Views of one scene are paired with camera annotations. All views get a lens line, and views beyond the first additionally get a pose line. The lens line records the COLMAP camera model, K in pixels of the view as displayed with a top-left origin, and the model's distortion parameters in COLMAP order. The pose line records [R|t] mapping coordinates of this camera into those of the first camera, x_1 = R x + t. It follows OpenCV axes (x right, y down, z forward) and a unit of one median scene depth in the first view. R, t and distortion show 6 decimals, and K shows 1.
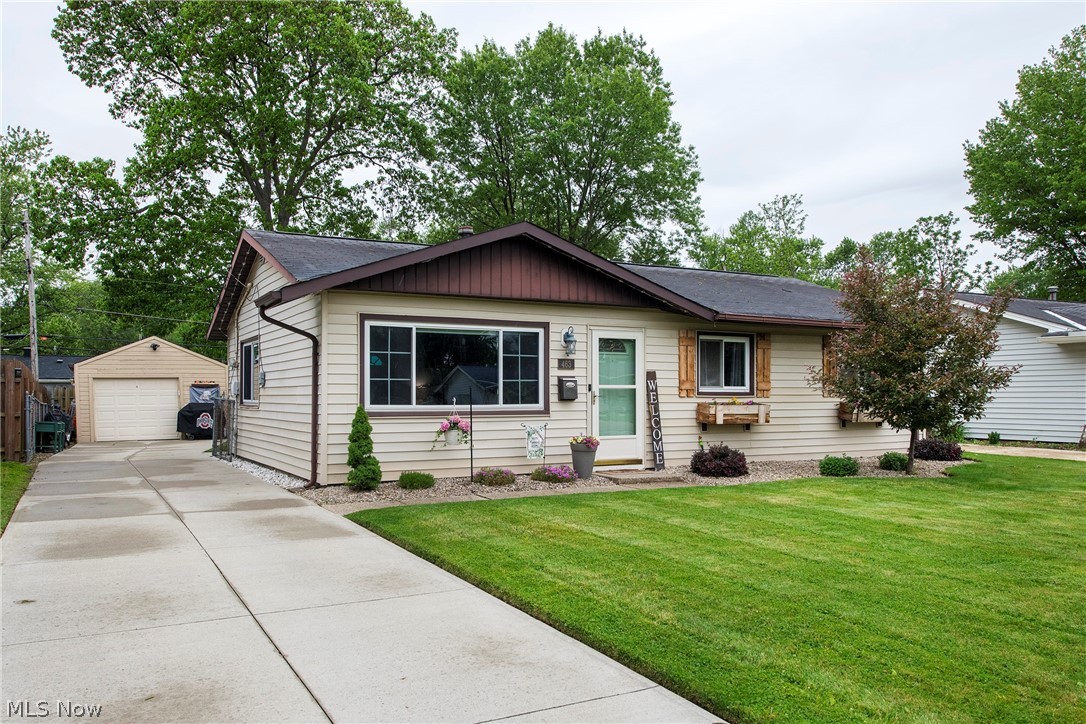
lens RADIAL K [[718.3, 0, 553.4], [0, 718.3, 338.7], [0, 0, 1]] dist [0.000918, -0.001420]
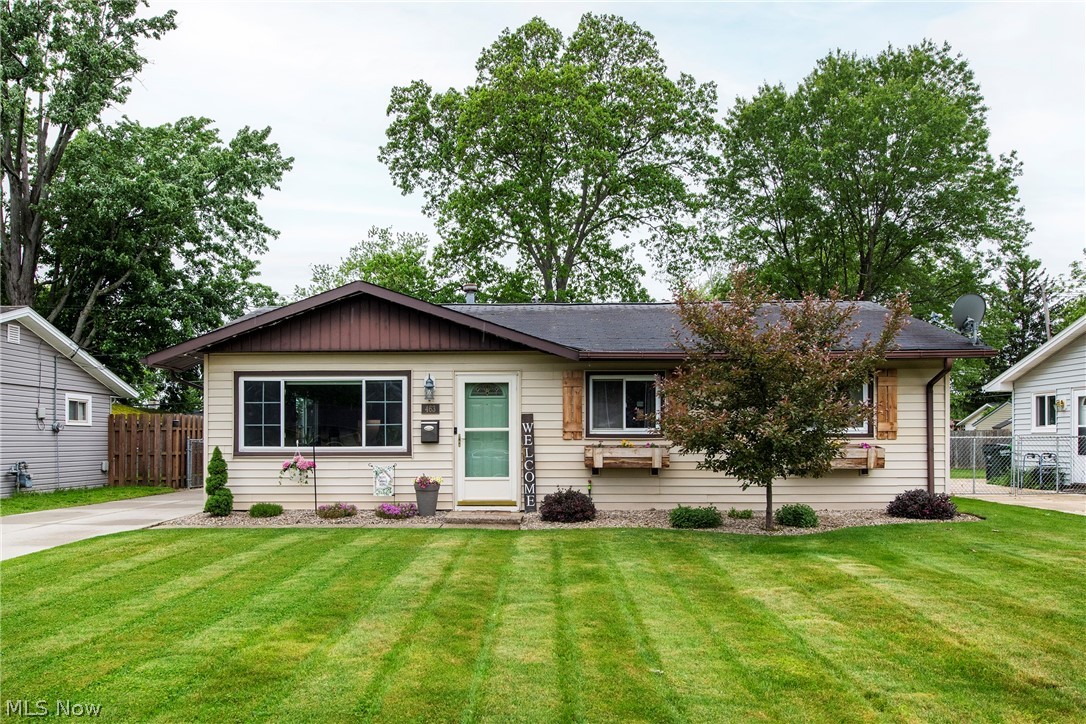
lens RADIAL K [[684.3, 0, 542.9], [0, 684.3, 378.1], [0, 0, 1]] dist [-0.007409, -0.003881]
pose [[0.897886, -0.041634, -0.438255, 0.603597], [0.037460, 0.999133, -0.018170, 0.014573], [0.438631, -0.000102, 0.898667, 0.159391]]
